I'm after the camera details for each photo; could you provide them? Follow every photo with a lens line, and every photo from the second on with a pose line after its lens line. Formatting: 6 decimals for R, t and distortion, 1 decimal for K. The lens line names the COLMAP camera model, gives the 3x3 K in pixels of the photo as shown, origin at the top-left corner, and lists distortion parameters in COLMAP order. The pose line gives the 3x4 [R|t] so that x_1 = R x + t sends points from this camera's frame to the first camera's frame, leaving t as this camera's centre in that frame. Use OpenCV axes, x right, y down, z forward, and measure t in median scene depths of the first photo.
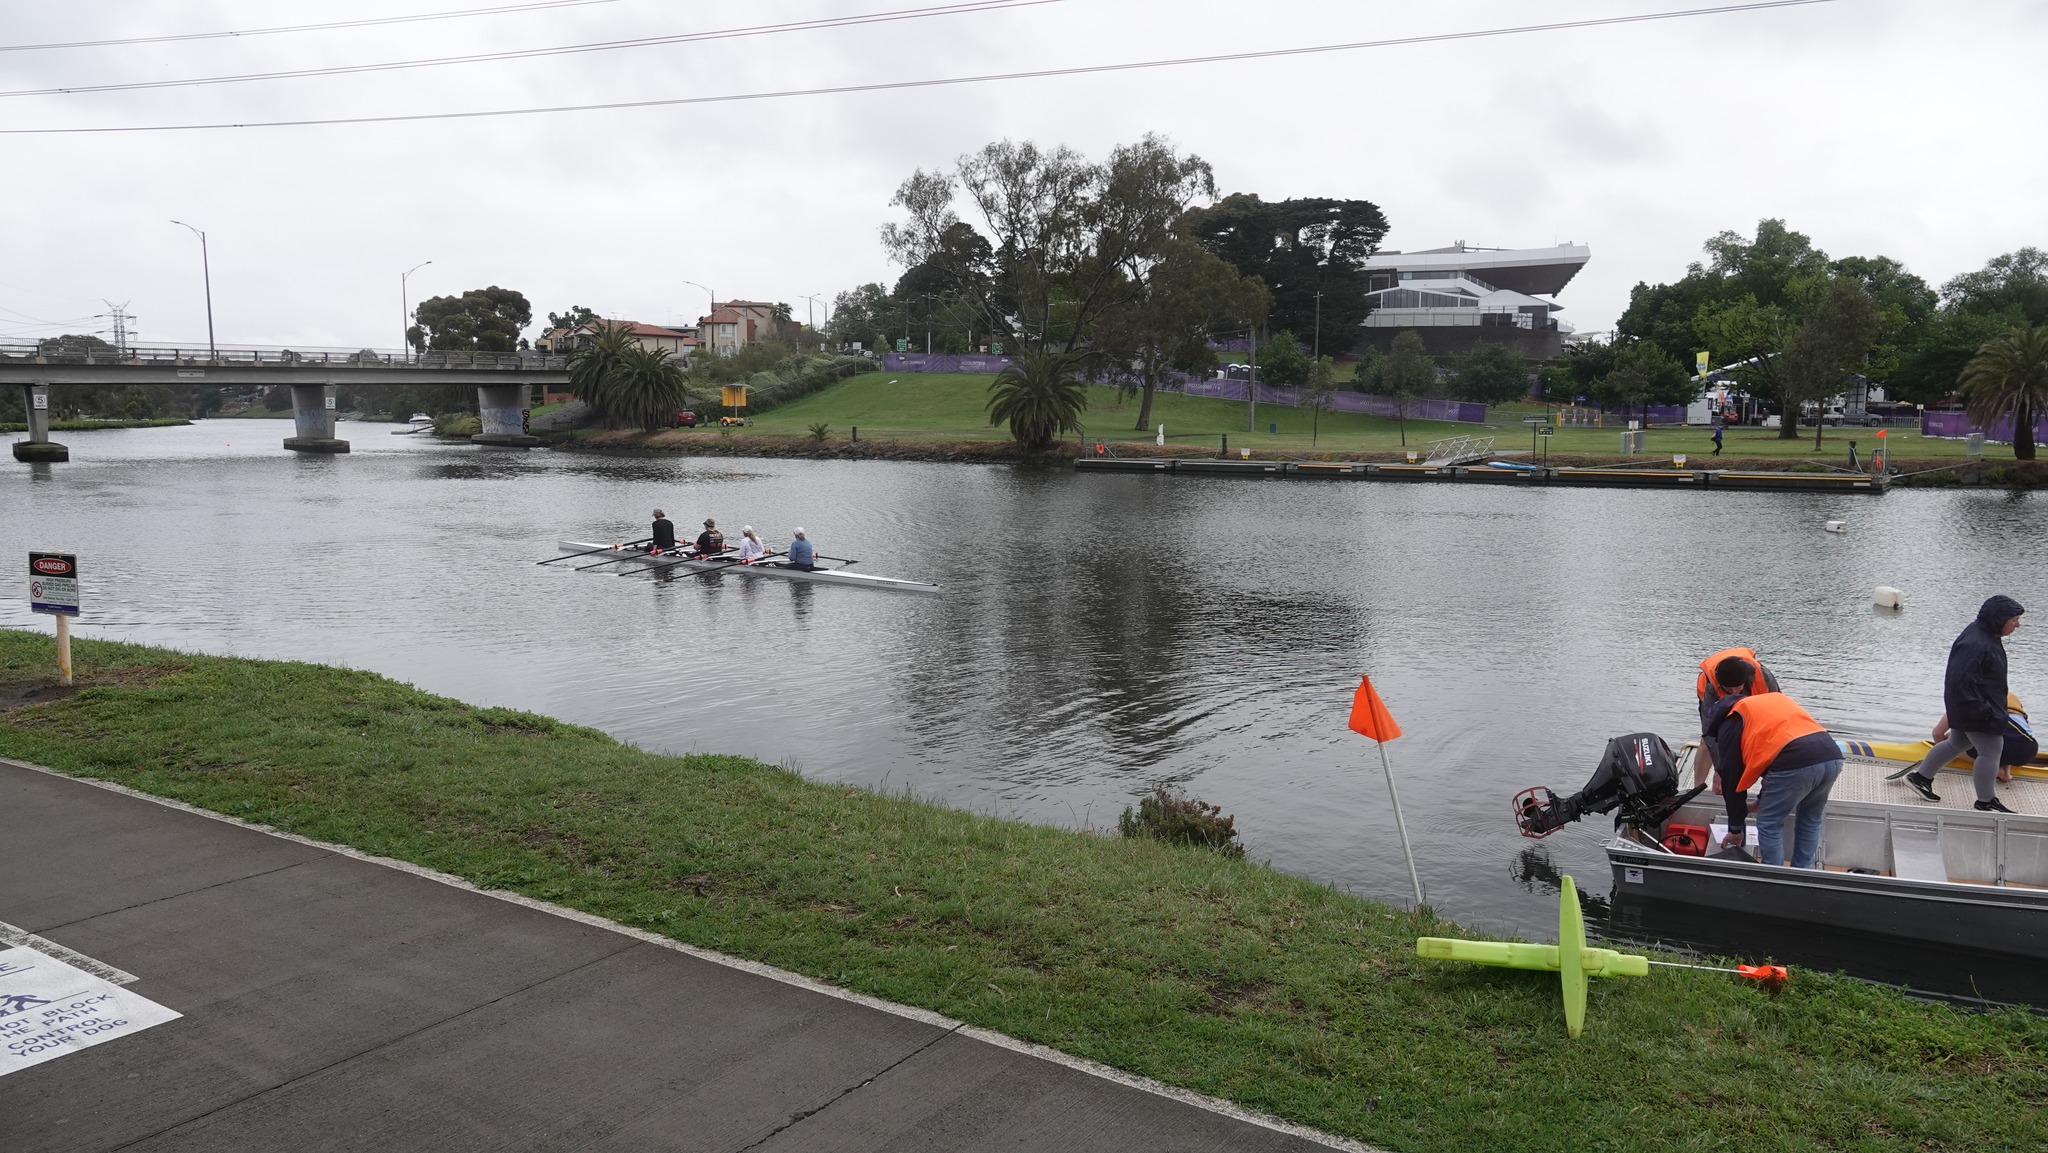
lens RADIAL K [[1413.7, 0, 1013.7], [0, 1413.7, 566.1], [0, 0, 1]] dist [0.002416, 0.006205]
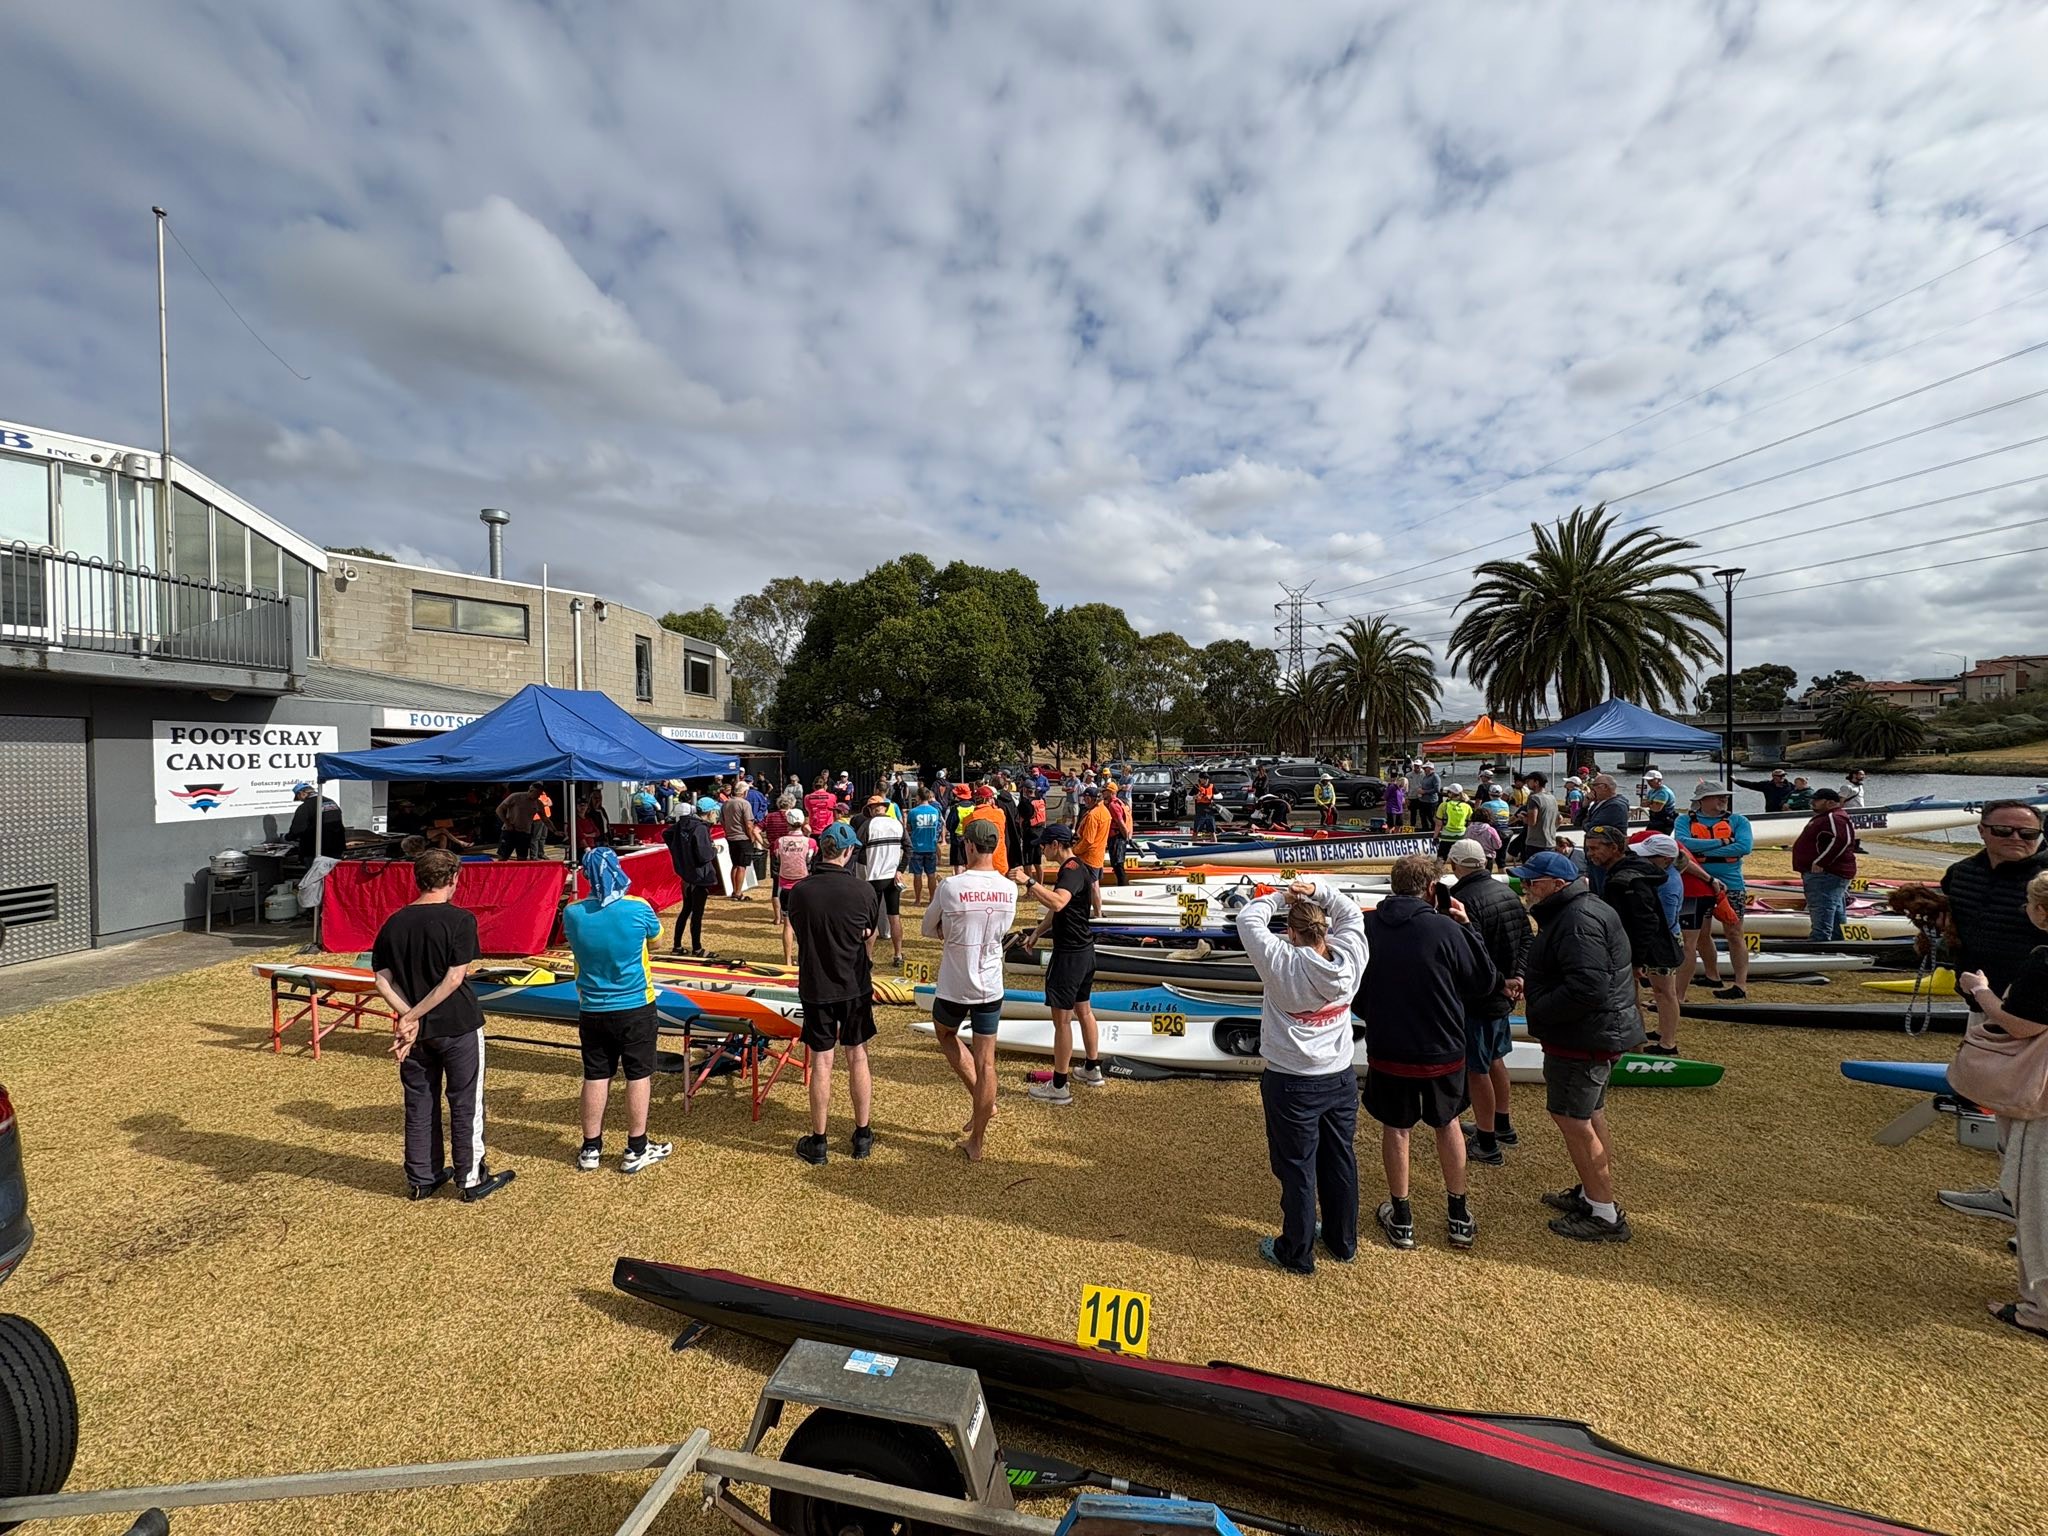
lens RADIAL K [[815.7, 0, 1024.0], [0, 815.7, 768.0], [0, 0, 1]] dist [0.000840, 0.000111]
pose [[0.467409, 0.009336, -0.883992, 0.041536], [-0.083287, 0.995962, -0.033519, 0.009839], [0.880109, 0.089292, 0.466299, -0.111199]]
